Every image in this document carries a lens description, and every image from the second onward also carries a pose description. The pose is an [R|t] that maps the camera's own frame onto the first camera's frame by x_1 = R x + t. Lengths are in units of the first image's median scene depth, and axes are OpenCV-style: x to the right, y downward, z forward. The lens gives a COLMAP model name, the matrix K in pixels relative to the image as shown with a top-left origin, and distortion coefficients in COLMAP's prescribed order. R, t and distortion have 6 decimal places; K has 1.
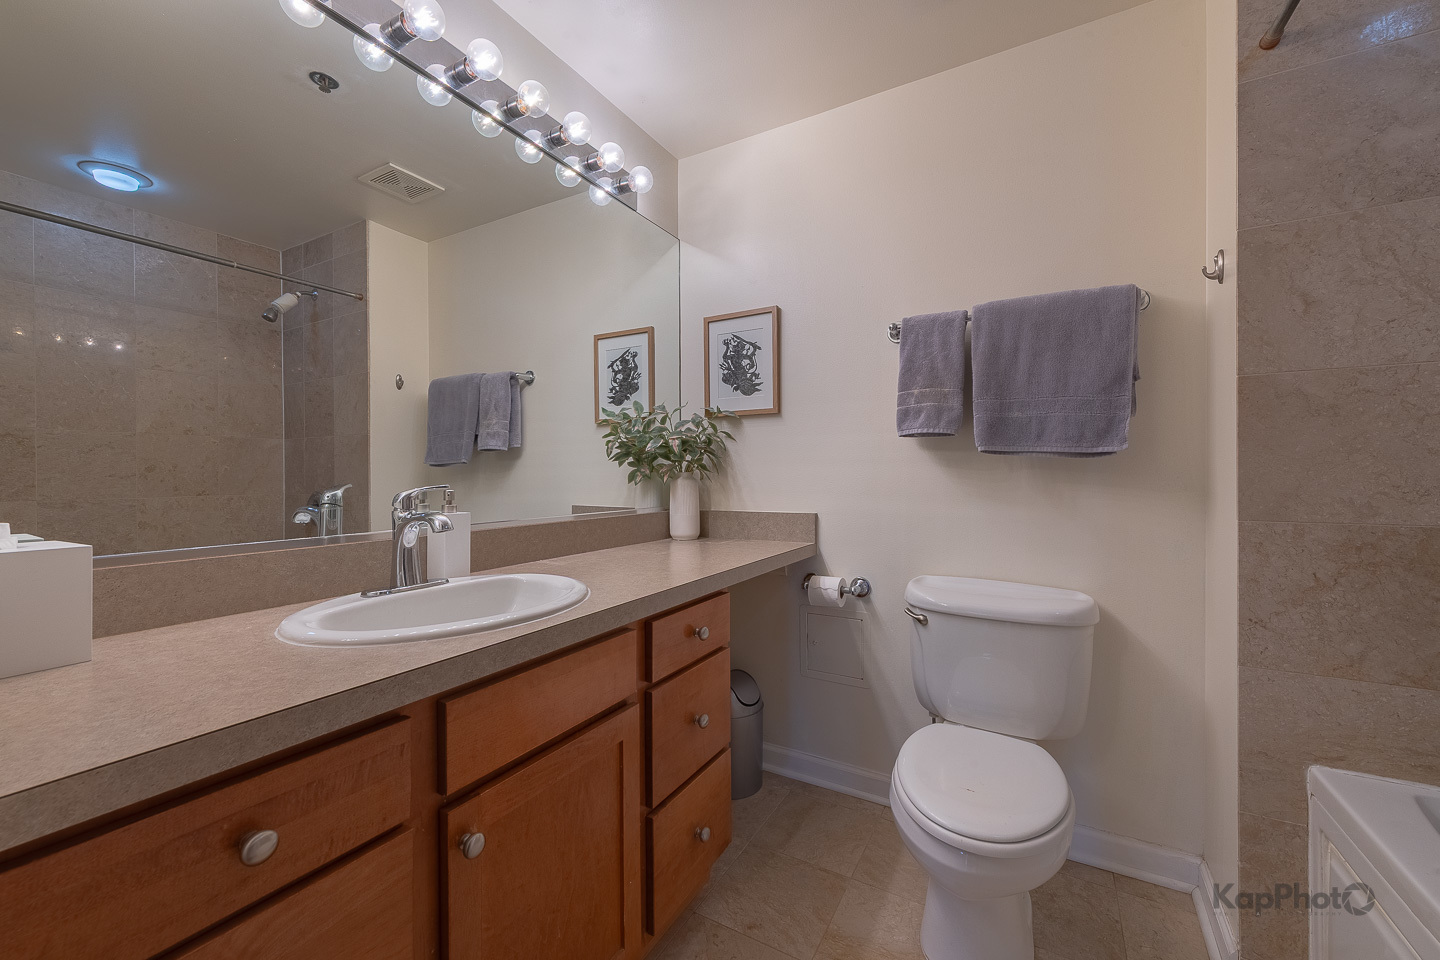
lens RADIAL K [[551.3, 0, 720.0], [0, 551.3, 480.0], [0, 0, 1]] dist [0.001371, -0.002190]
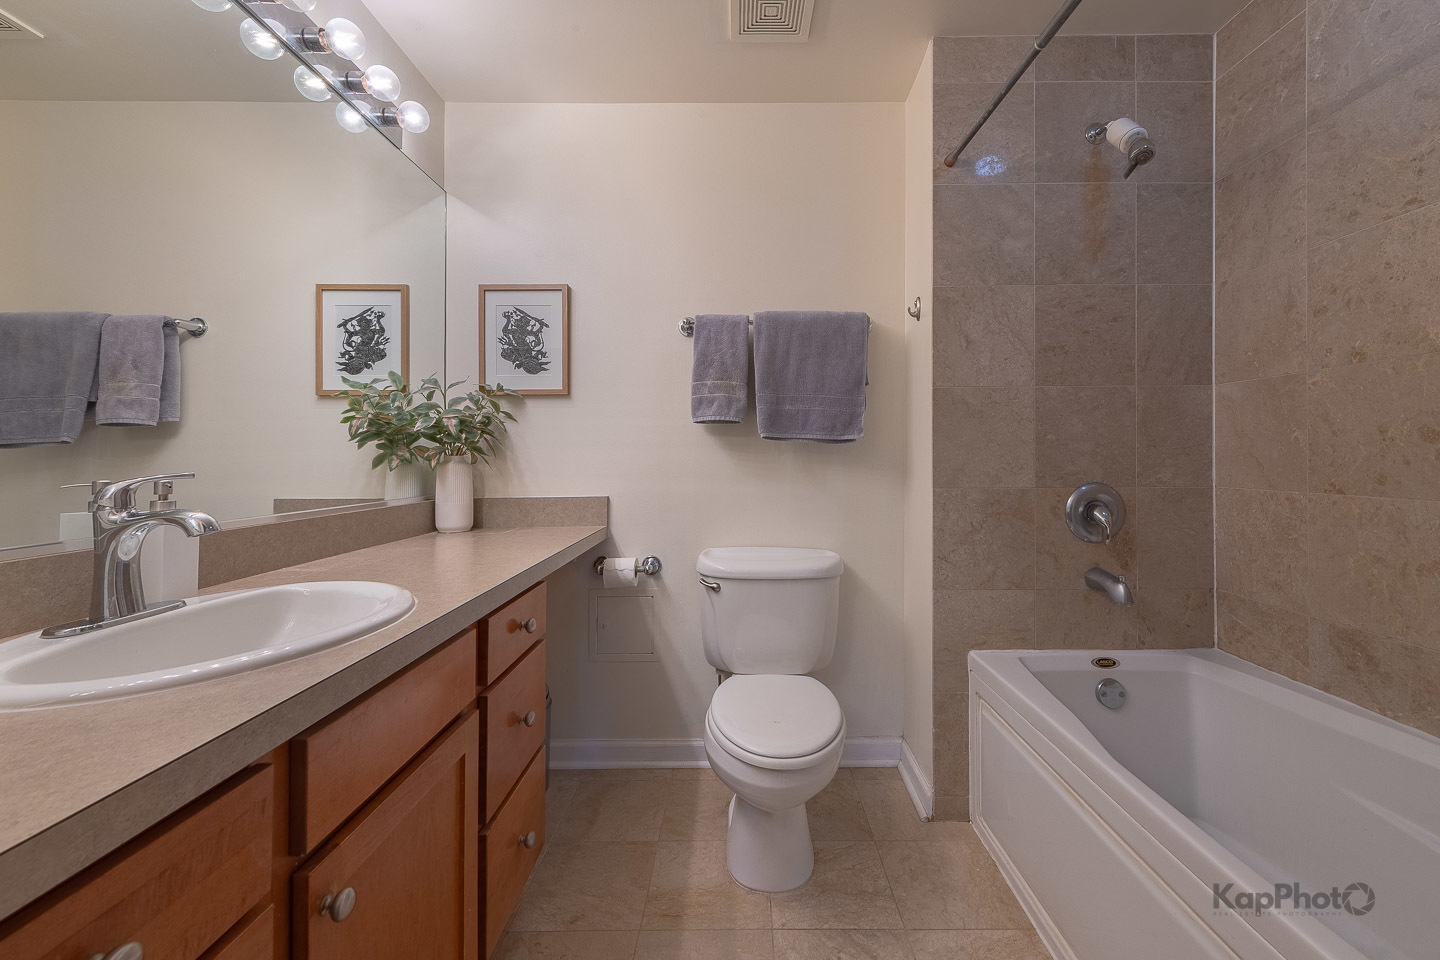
lens RADIAL K [[581.5, 0, 717.5], [0, 581.5, 460.7], [0, 0, 1]] dist [0.001558, -0.000516]
pose [[0.868314, -0.005432, 0.495985, -0.211871], [0.008567, 0.999955, -0.004046, 0.001835], [-0.495941, 0.007763, 0.868322, -0.025290]]
